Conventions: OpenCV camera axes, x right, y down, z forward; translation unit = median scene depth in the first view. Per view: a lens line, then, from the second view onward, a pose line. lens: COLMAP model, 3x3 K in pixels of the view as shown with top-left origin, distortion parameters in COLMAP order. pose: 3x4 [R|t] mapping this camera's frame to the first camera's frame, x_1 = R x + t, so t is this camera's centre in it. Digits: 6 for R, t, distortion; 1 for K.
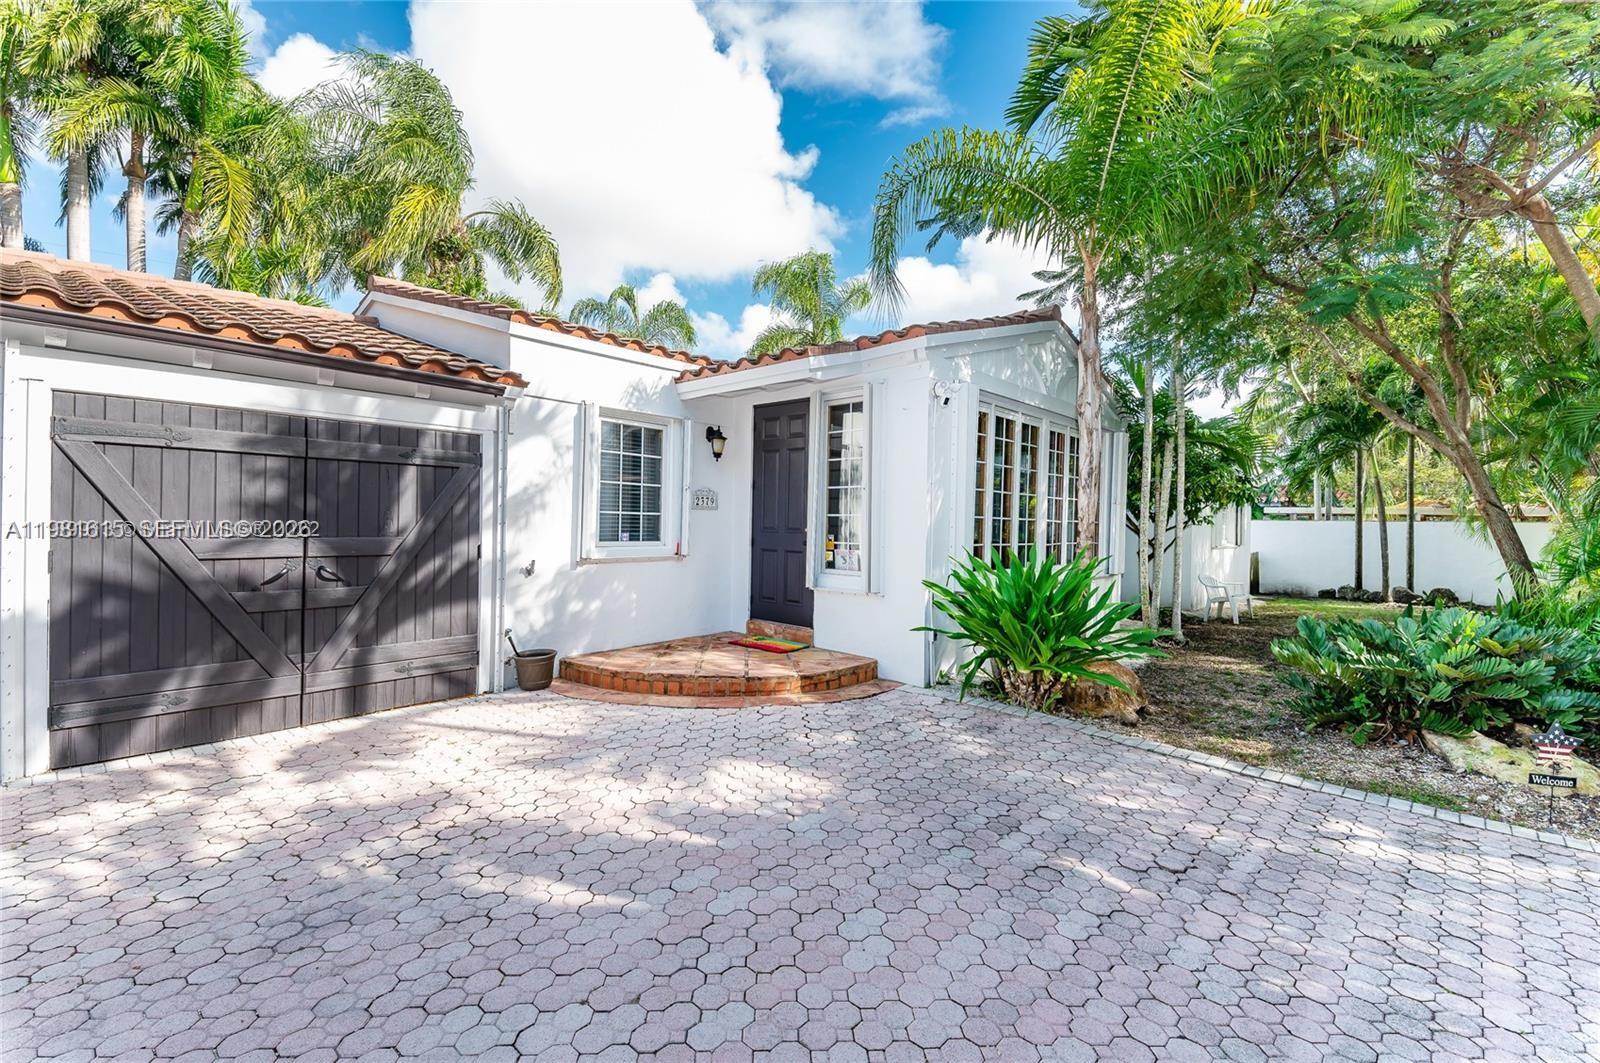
lens RADIAL K [[695.4, 0, 795.7], [0, 695.4, 525.0], [0, 0, 1]] dist [0.022208, -0.001231]
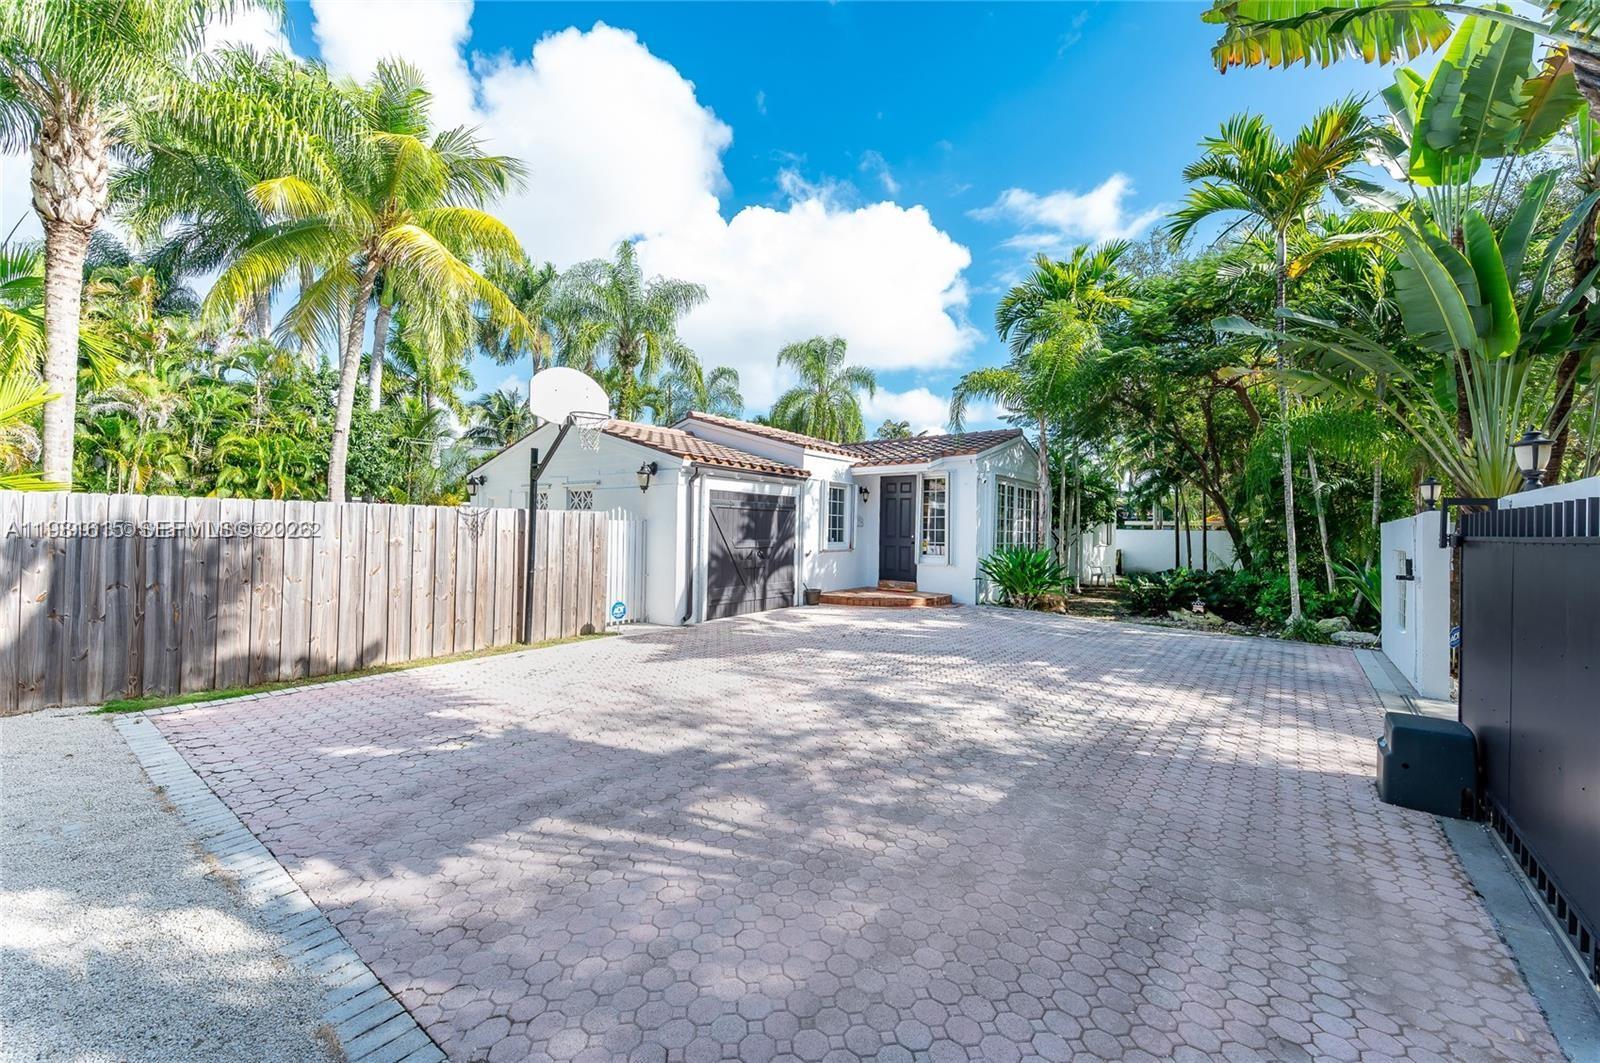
lens RADIAL K [[647.4, 0, 791.7], [0, 647.4, 525.8], [0, 0, 1]] dist [0.044142, -0.002907]
pose [[0.994889, -0.004618, 0.100867, -0.579777], [0.005968, 0.999897, -0.013086, -0.001947], [-0.100796, 0.013621, 0.994814, -0.993164]]
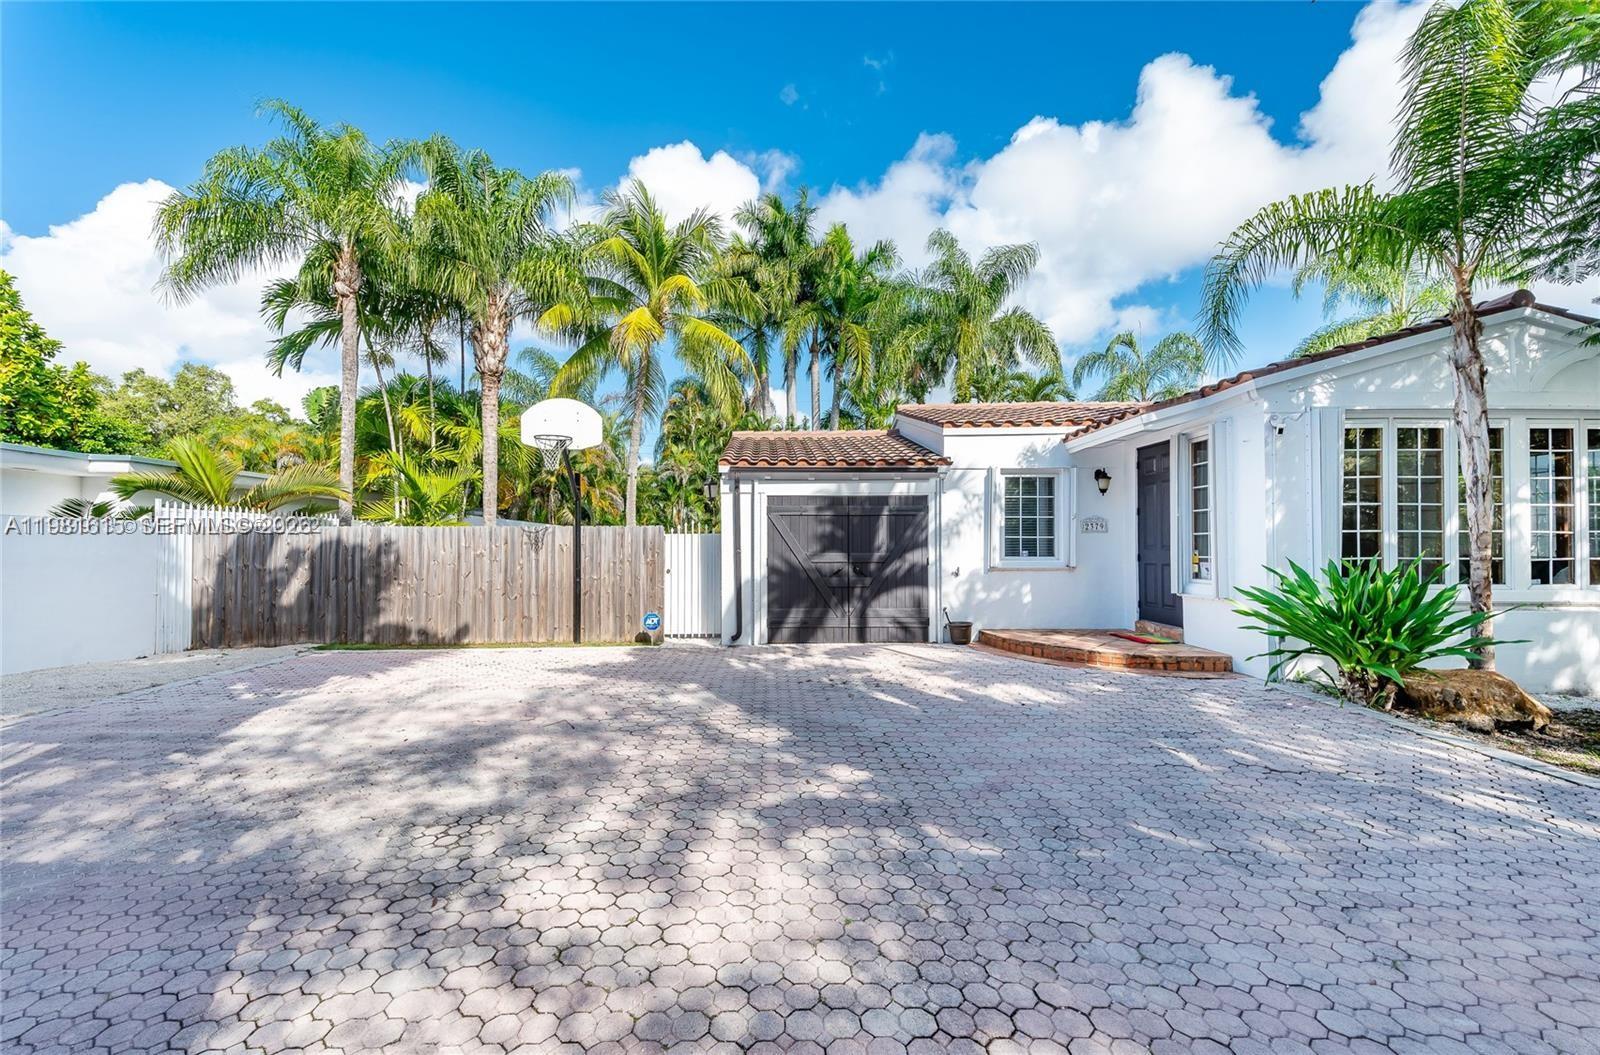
lens RADIAL K [[647.4, 0, 759.9], [0, 647.4, 520.5], [0, 0, 1]] dist [0.044142, -0.002907]
pose [[0.663042, -0.049702, -0.746931, 0.421046], [0.008757, 0.998240, -0.058650, 0.024006], [0.748531, 0.032346, 0.662310, -0.335545]]
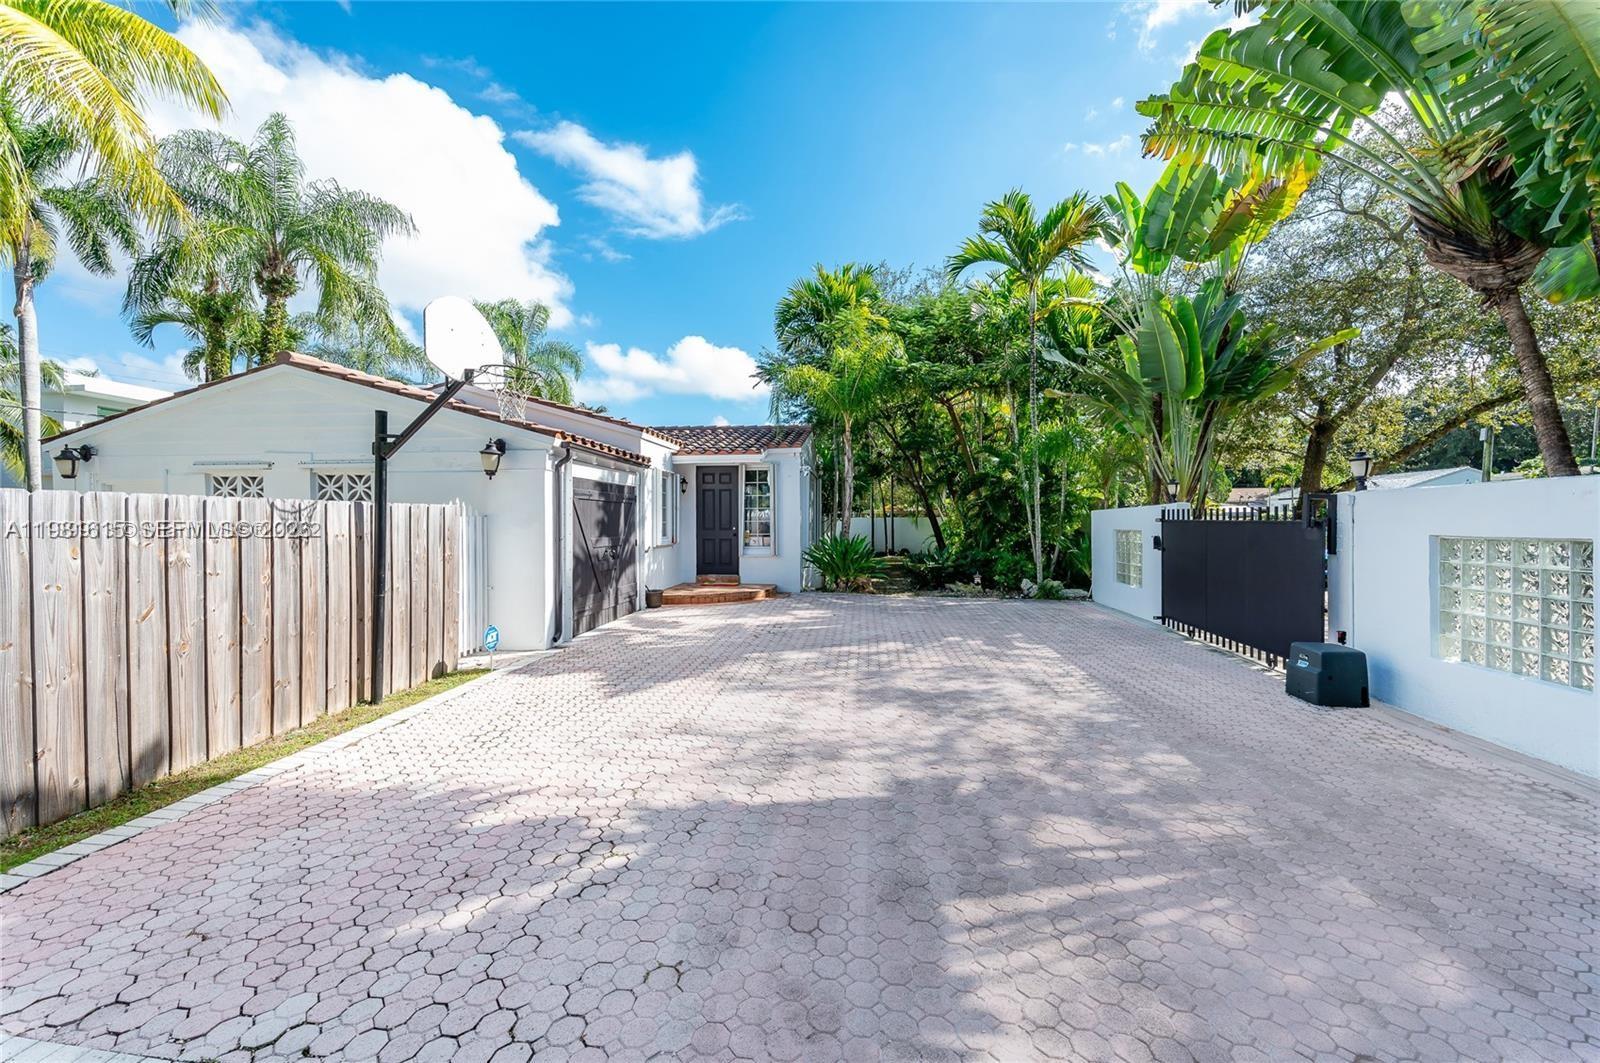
lens RADIAL K [[647.4, 0, 807.5], [0, 647.4, 528.6], [0, 0, 1]] dist [0.044142, -0.002907]
pose [[0.786765, -0.031018, 0.616473, -1.052996], [0.026975, 0.999510, 0.015864, -0.017814], [-0.616663, 0.004148, 0.787217, -0.702081]]
